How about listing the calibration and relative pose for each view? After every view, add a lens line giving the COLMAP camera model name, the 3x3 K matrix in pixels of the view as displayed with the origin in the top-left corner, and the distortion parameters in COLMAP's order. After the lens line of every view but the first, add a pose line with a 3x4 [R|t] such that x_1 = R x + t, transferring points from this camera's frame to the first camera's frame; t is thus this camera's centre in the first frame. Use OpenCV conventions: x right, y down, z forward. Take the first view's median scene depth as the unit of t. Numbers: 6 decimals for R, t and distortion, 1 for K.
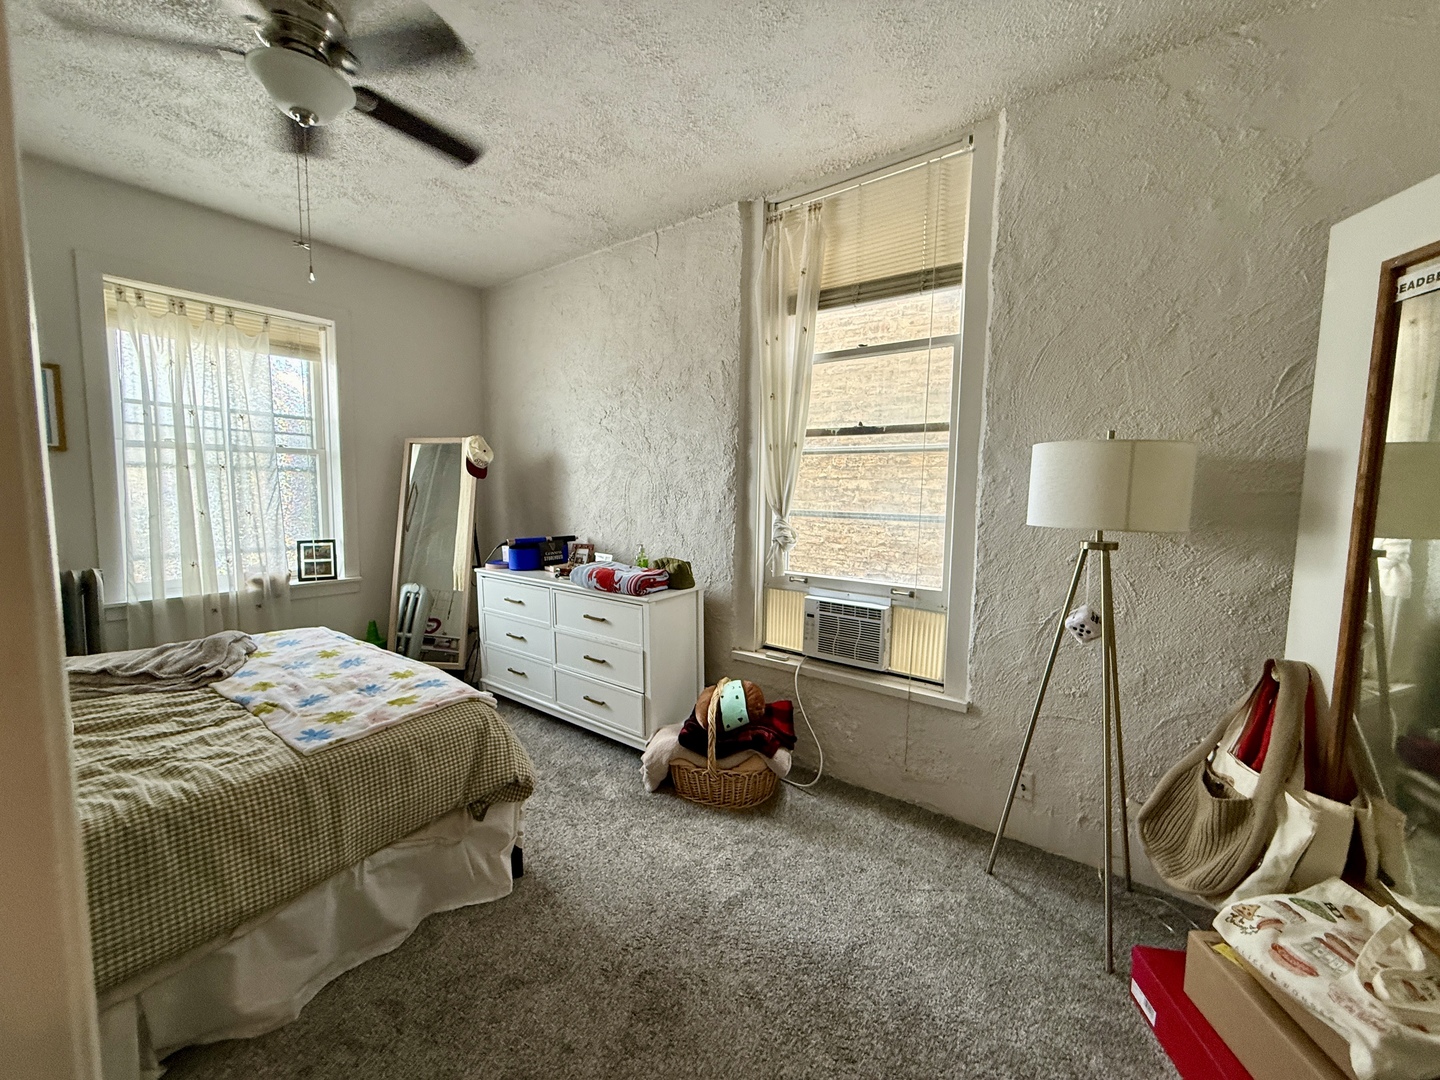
lens RADIAL K [[573.1, 0, 713.1], [0, 573.1, 539.3], [0, 0, 1]] dist [-0.001217, -0.000042]
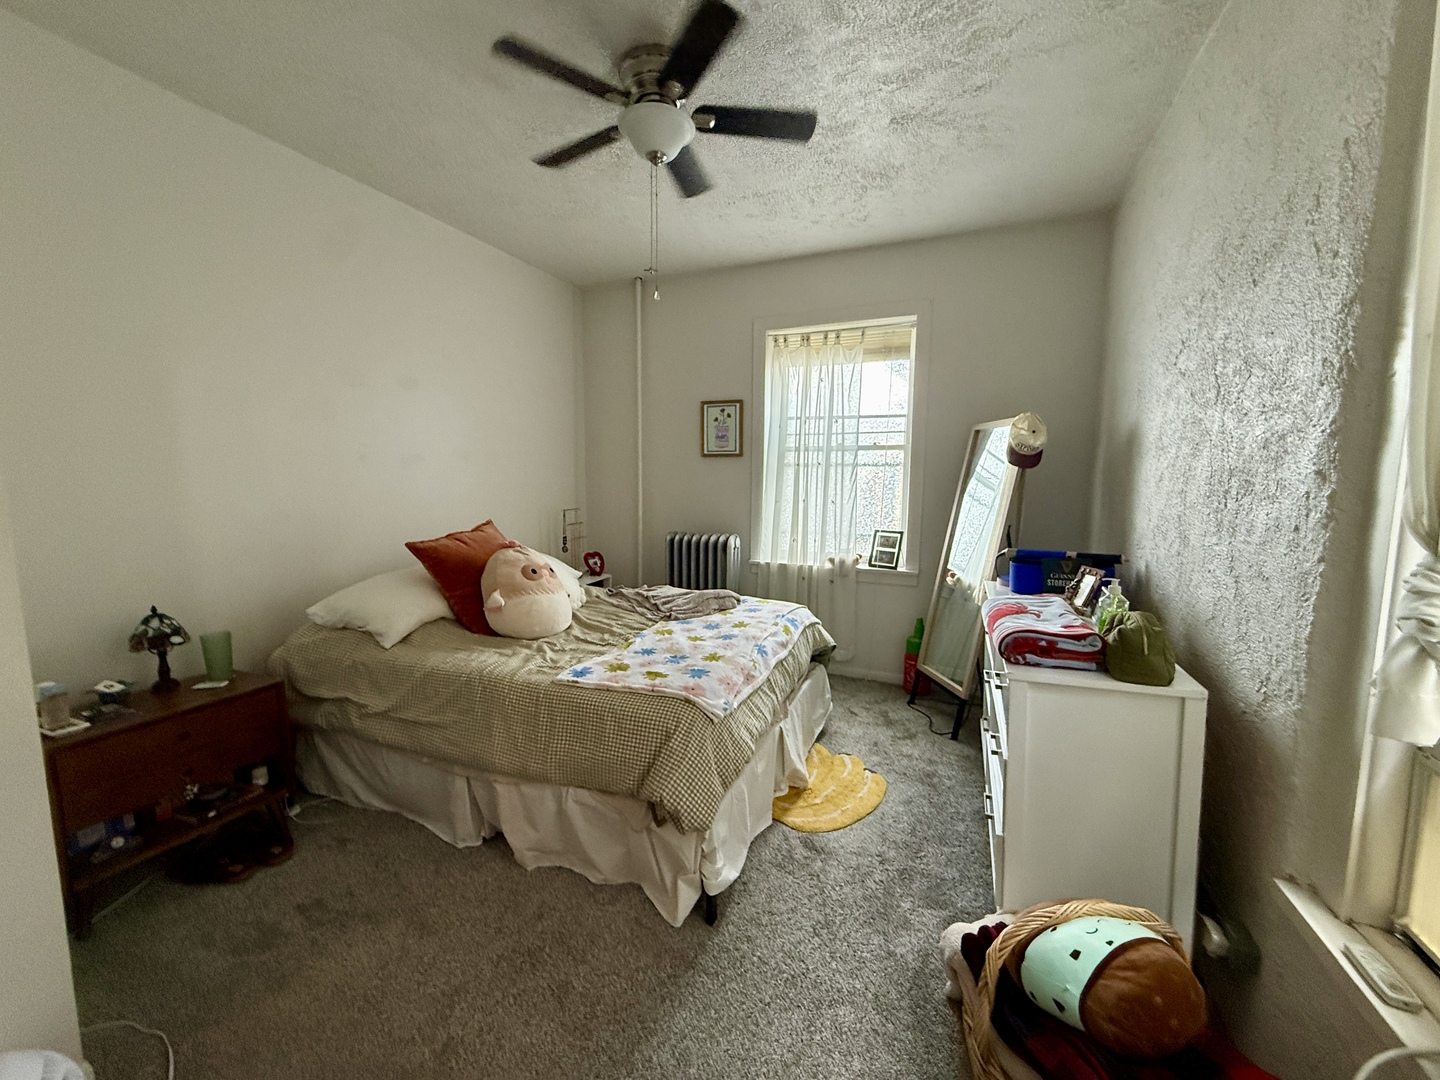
lens RADIAL K [[573.1, 0, 717.2], [0, 573.1, 539.8], [0, 0, 1]] dist [-0.001217, -0.000042]
pose [[0.248989, 0.091522, -0.964172, 0.430878], [-0.091711, 0.993280, 0.070601, -0.046819], [0.964154, 0.070846, 0.255709, 0.726090]]
